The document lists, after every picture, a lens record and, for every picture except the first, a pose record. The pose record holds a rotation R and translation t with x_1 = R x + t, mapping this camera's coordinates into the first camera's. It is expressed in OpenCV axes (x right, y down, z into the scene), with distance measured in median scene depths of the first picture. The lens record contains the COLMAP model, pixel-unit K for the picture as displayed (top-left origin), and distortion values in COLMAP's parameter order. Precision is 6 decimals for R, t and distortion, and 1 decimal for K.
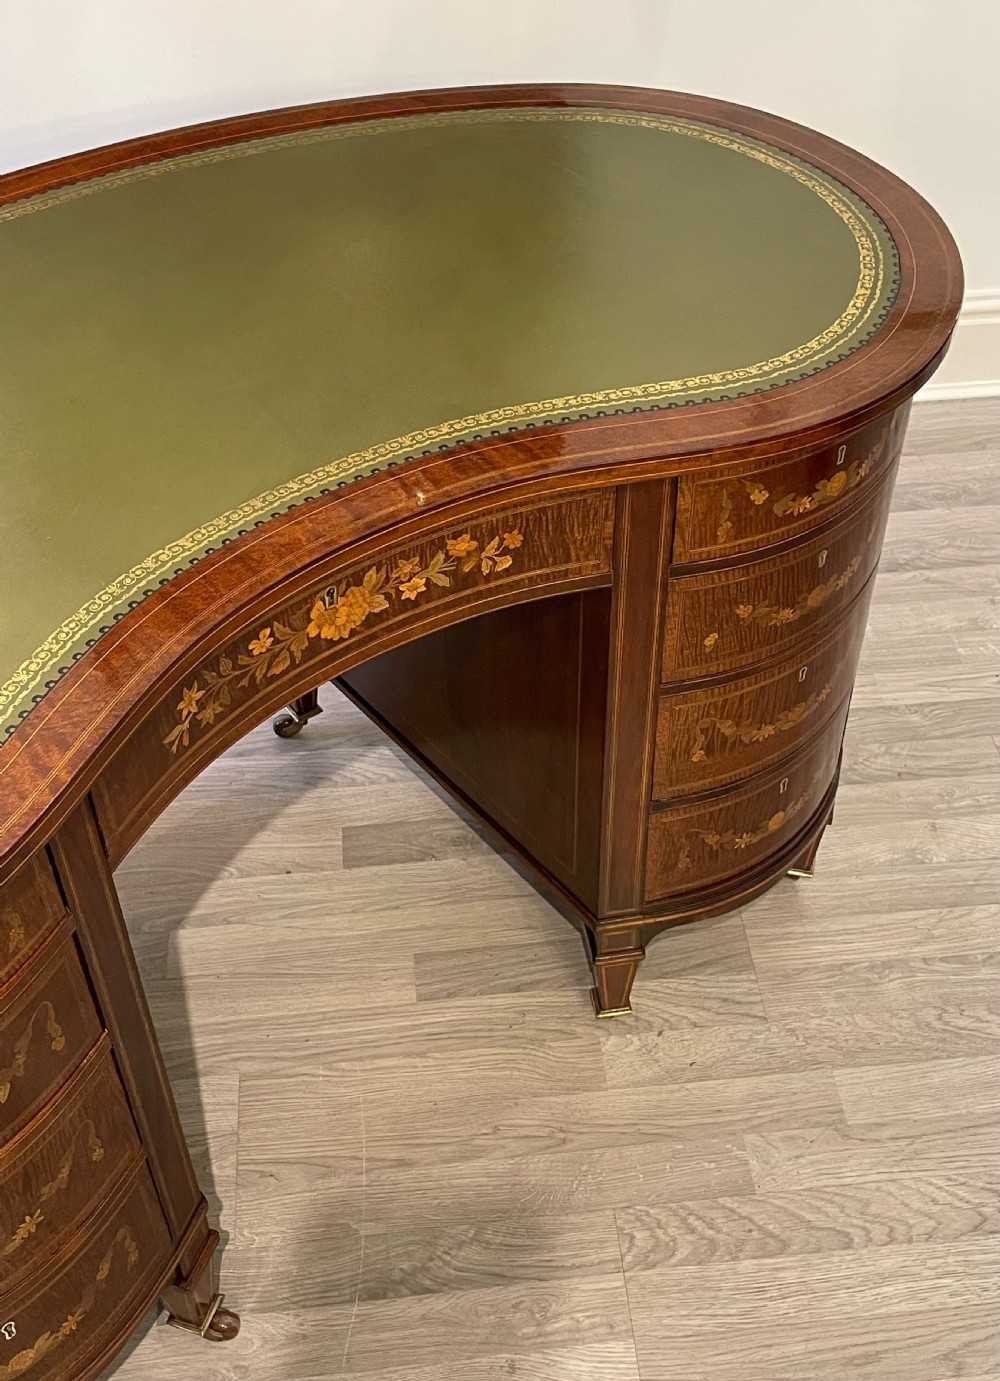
lens RADIAL K [[1645.0, 0, 556.5], [0, 1645.0, 725.2], [0, 0, 1]] dist [0.078149, 0.000000]
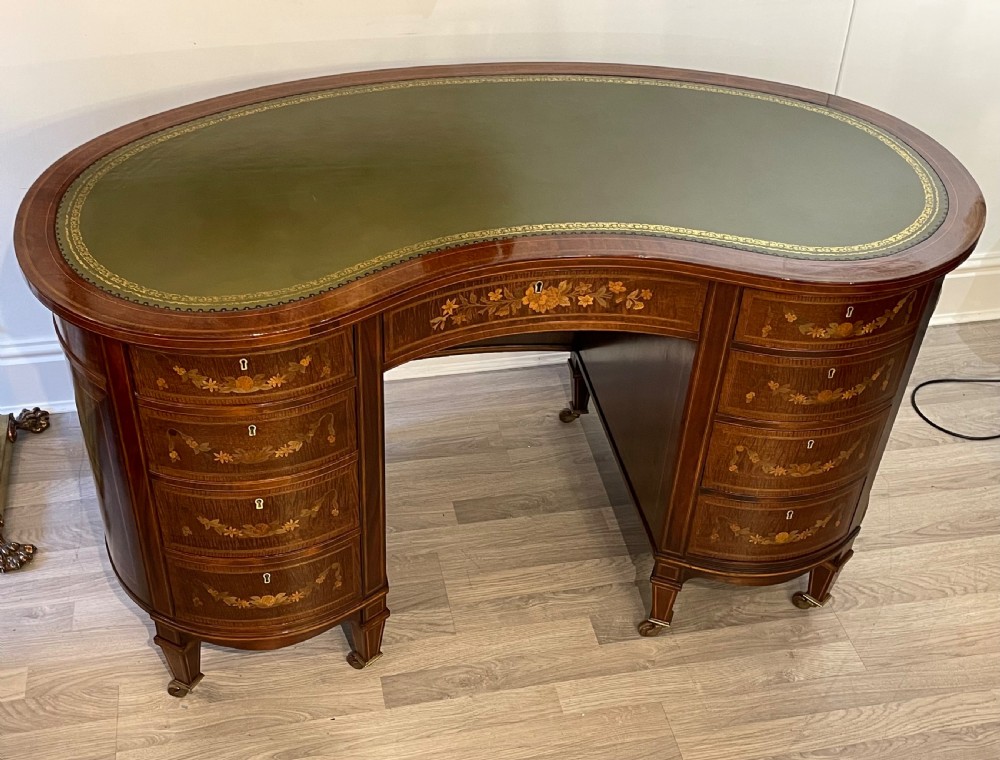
lens RADIAL K [[1224.1, 0, 481.1], [0, 1224.1, 412.6], [0, 0, 1]] dist [0.093838, 0.000000]
pose [[0.869859, 0.331246, -0.365542, 0.366967], [-0.372656, 0.926781, -0.046959, 0.147186], [0.323222, 0.177069, 0.929610, -0.324398]]
